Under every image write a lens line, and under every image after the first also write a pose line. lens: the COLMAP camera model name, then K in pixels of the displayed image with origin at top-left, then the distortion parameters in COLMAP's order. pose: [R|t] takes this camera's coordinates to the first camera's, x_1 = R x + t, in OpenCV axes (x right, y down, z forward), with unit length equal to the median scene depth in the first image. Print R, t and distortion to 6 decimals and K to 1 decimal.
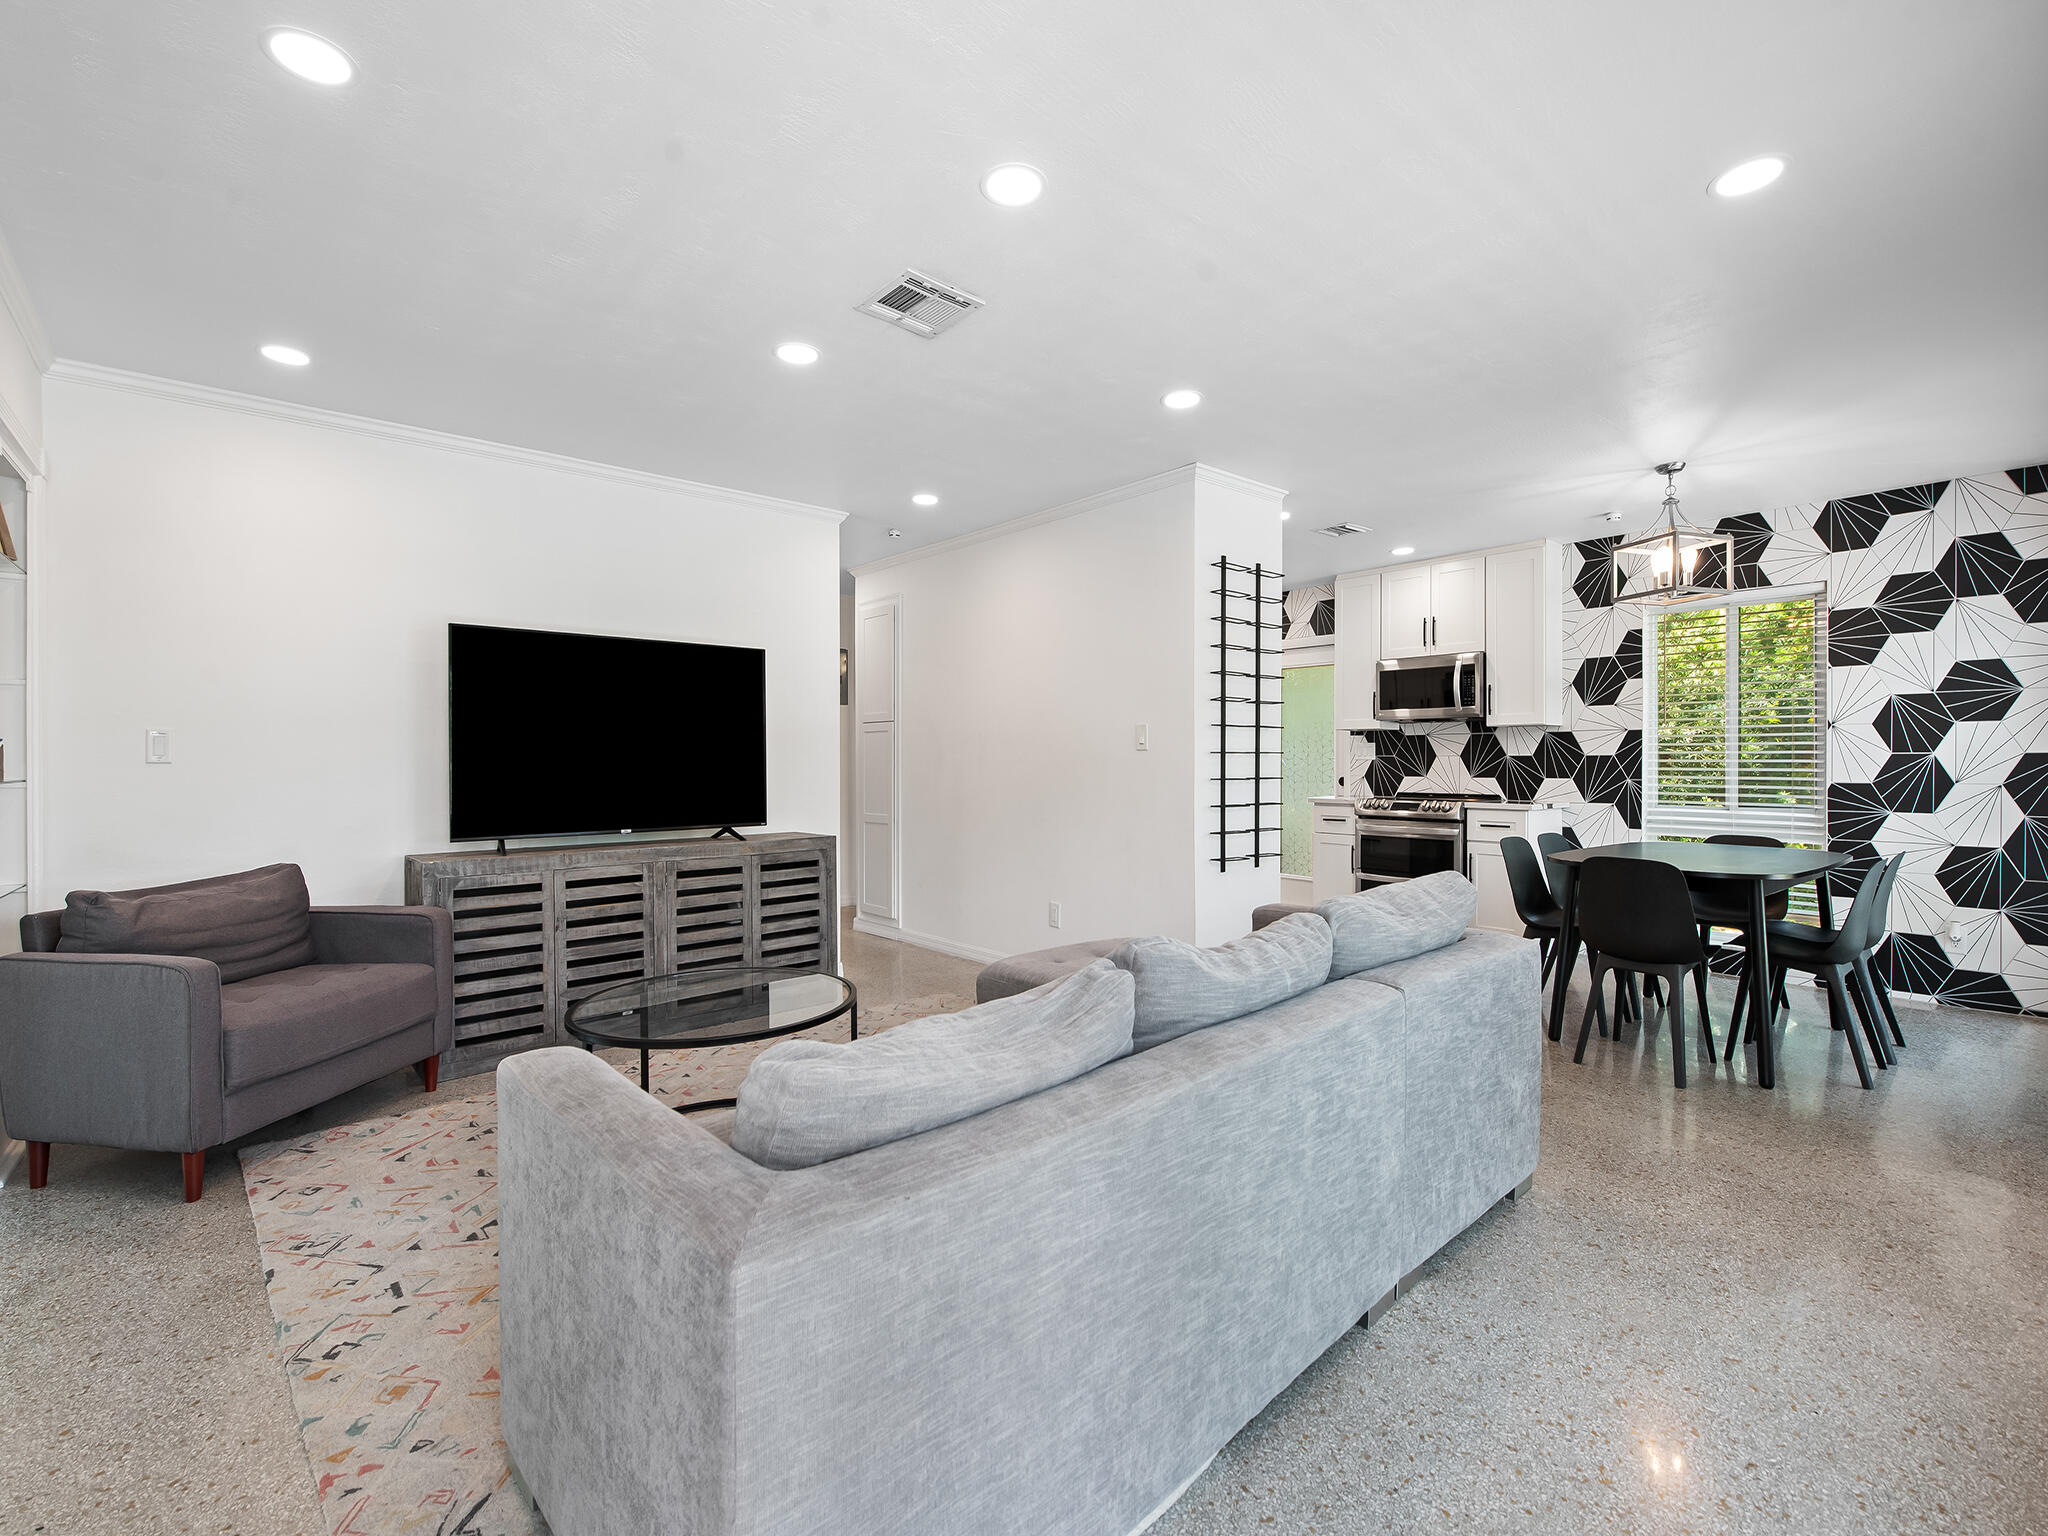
lens RADIAL K [[912.0, 0, 1009.4], [0, 912.0, 766.0], [0, 0, 1]] dist [-0.001820, -0.004565]
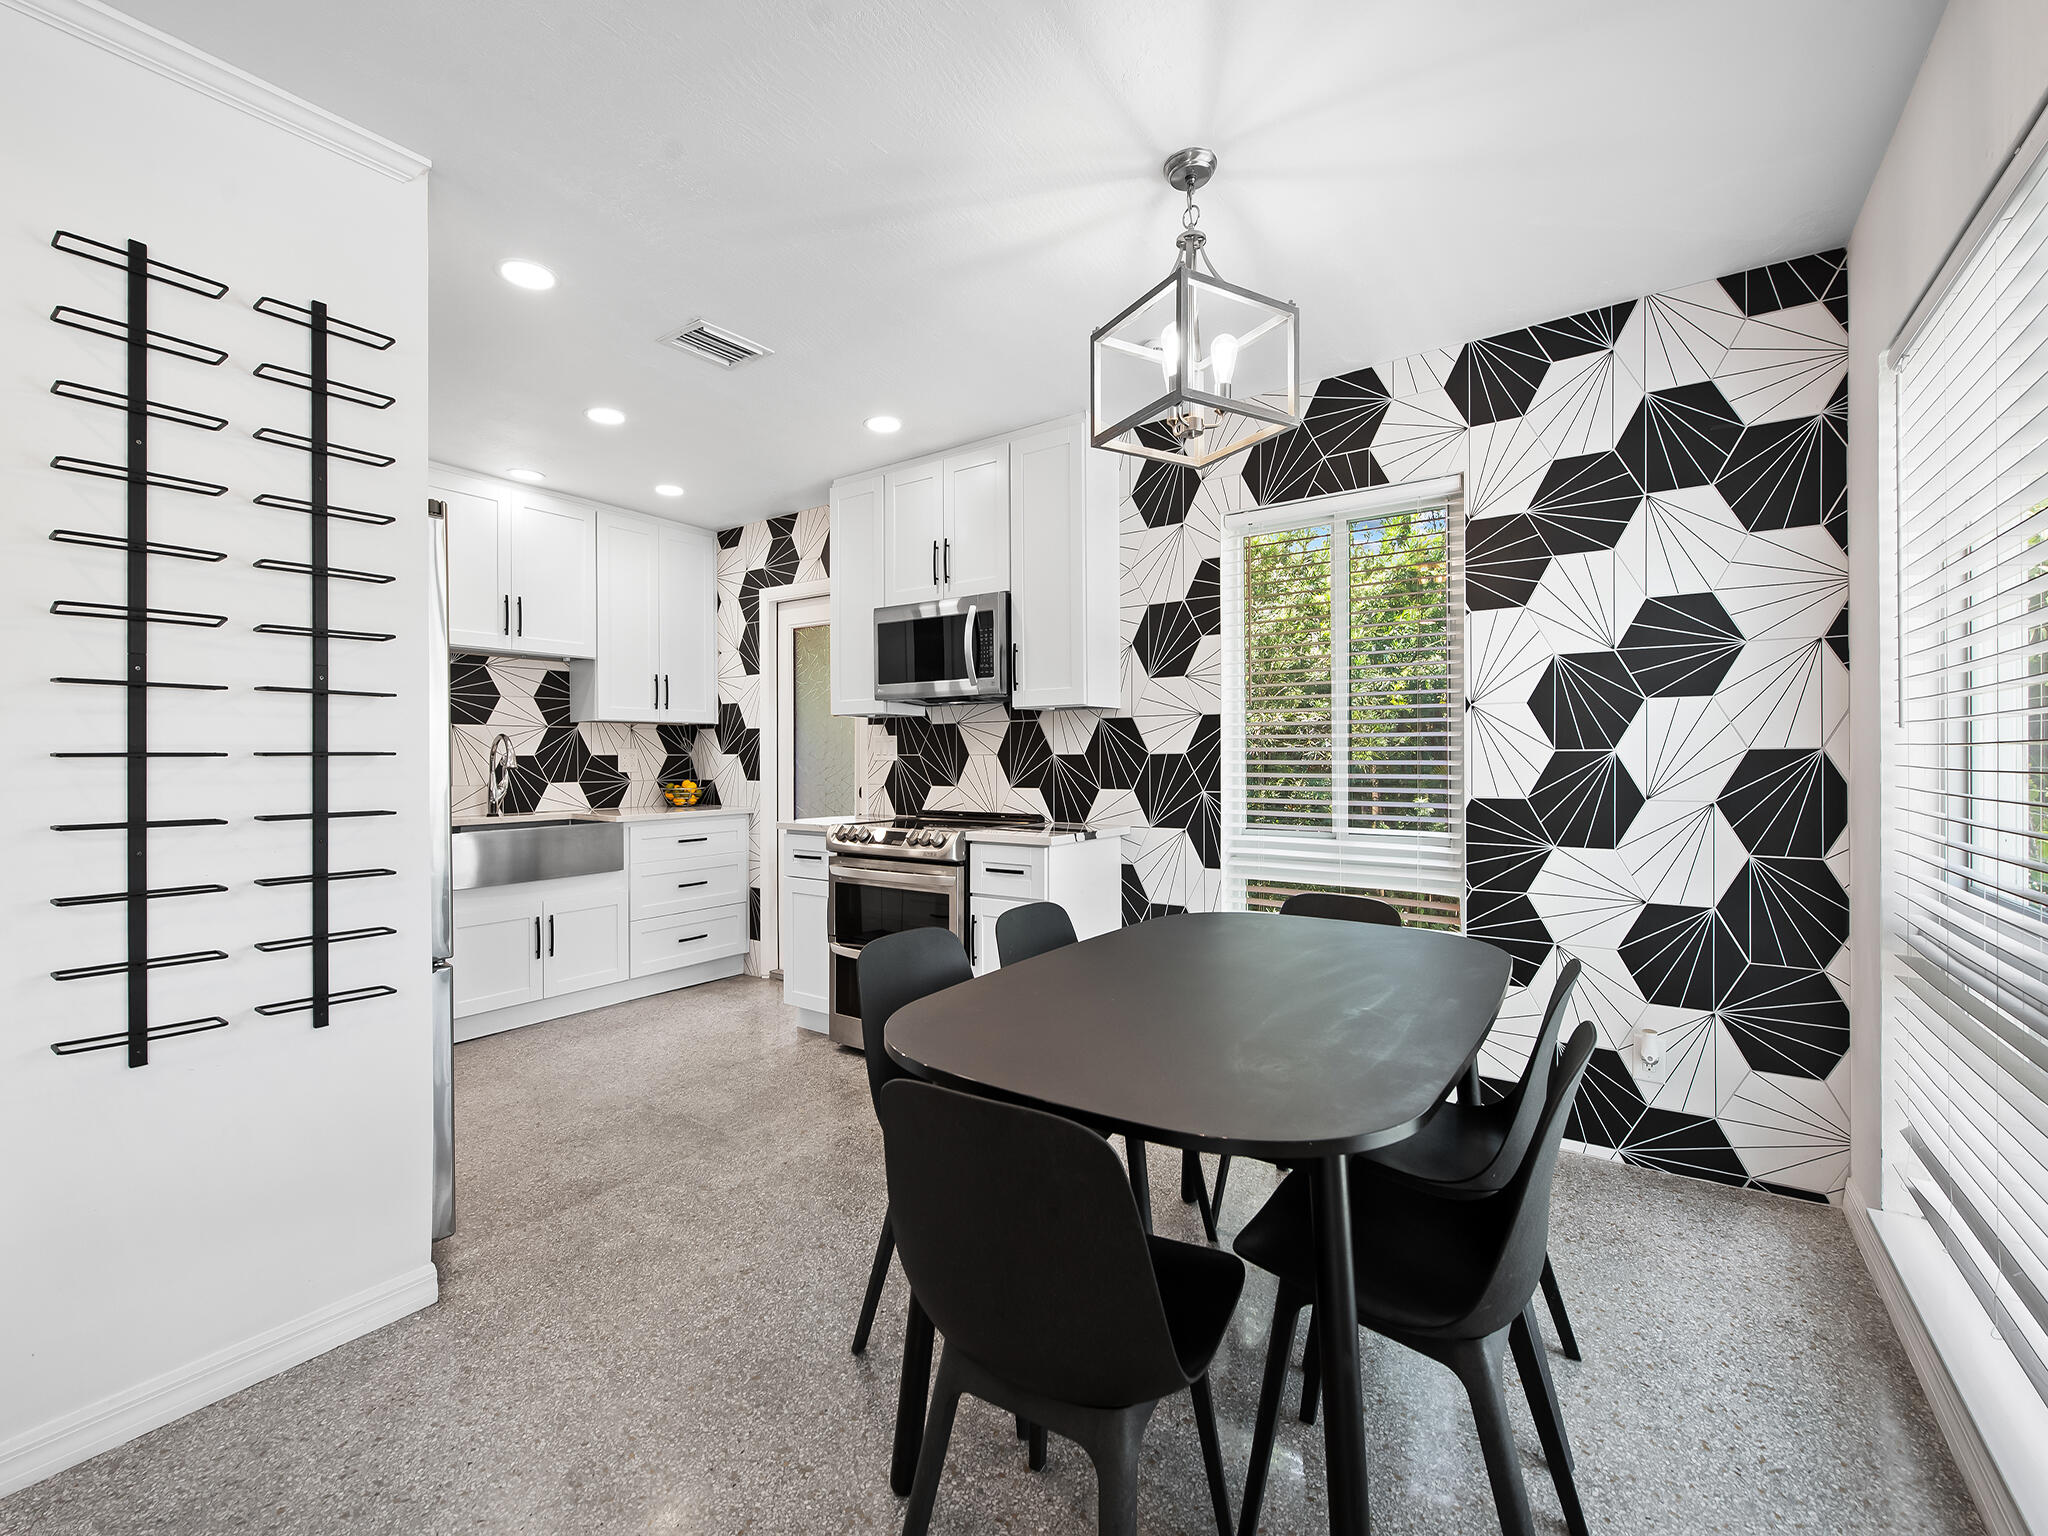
lens RADIAL K [[860.2, 0, 1017.7], [0, 860.2, 760.1], [0, 0, 1]] dist [-0.001701, -0.000891]
pose [[0.965592, -0.004904, 0.260017, 0.429592], [0.005502, 0.999984, -0.001571, -0.007817], [-0.260005, 0.002948, 0.965603, 0.486167]]
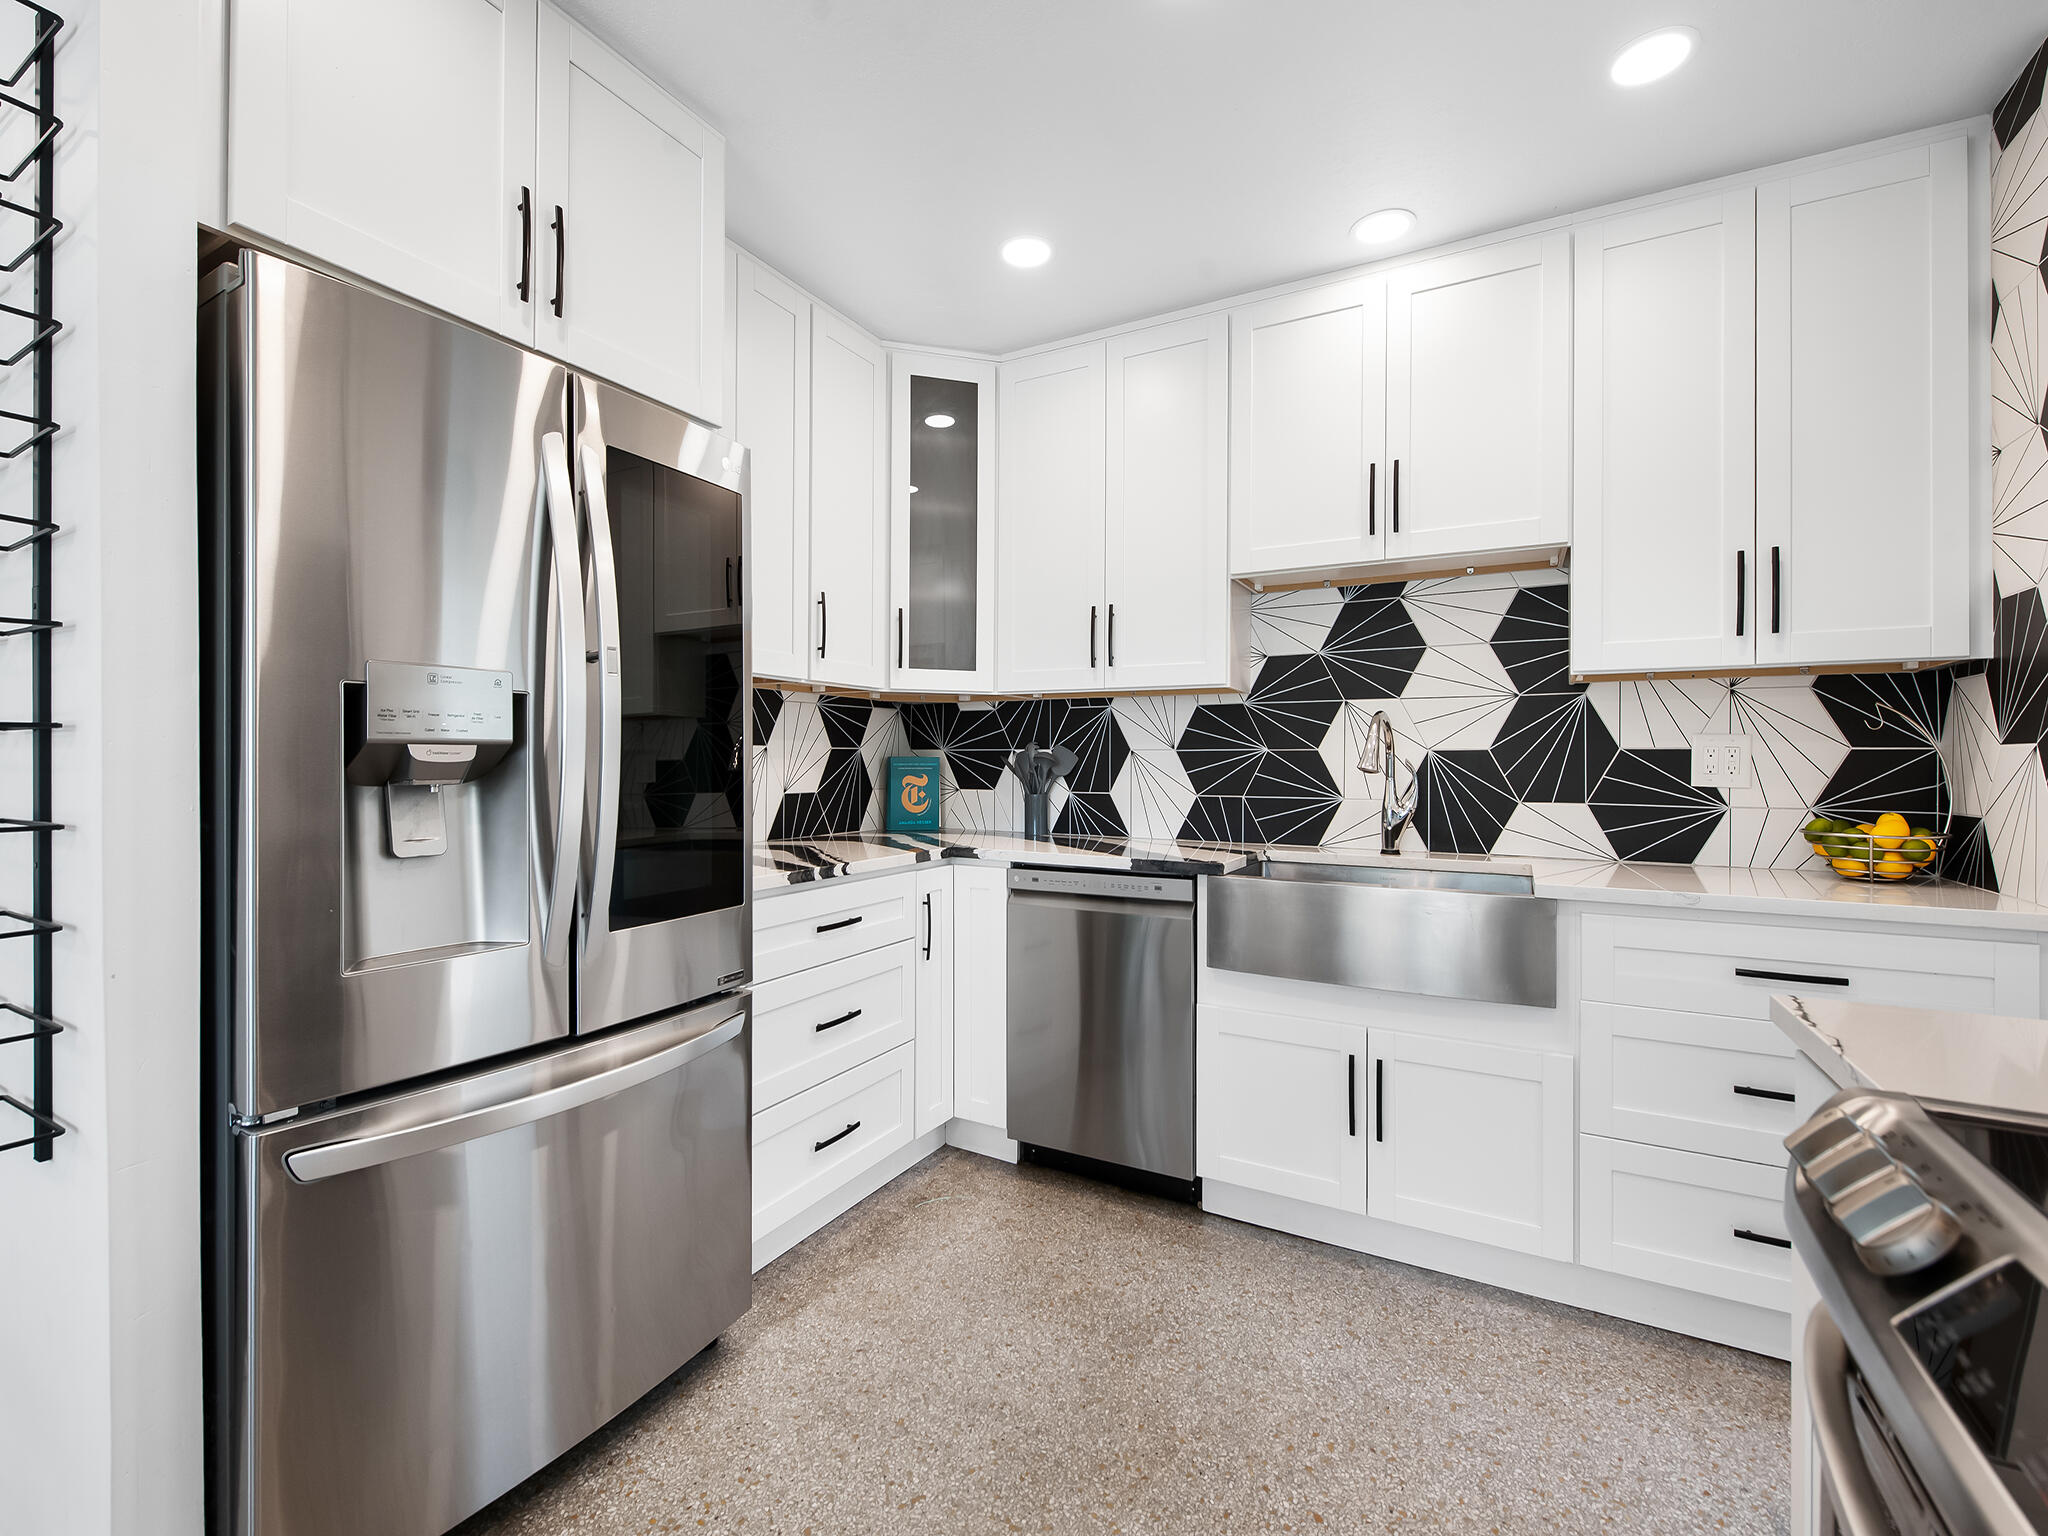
lens RADIAL K [[892.1, 0, 1014.2], [0, 892.1, 759.4], [0, 0, 1]] dist [0.000804, -0.001334]
pose [[0.358020, -0.001005, -0.933713, 0.549660], [-0.009666, 0.999942, -0.004782, -0.006367], [0.933664, 0.010737, 0.357989, 1.046488]]
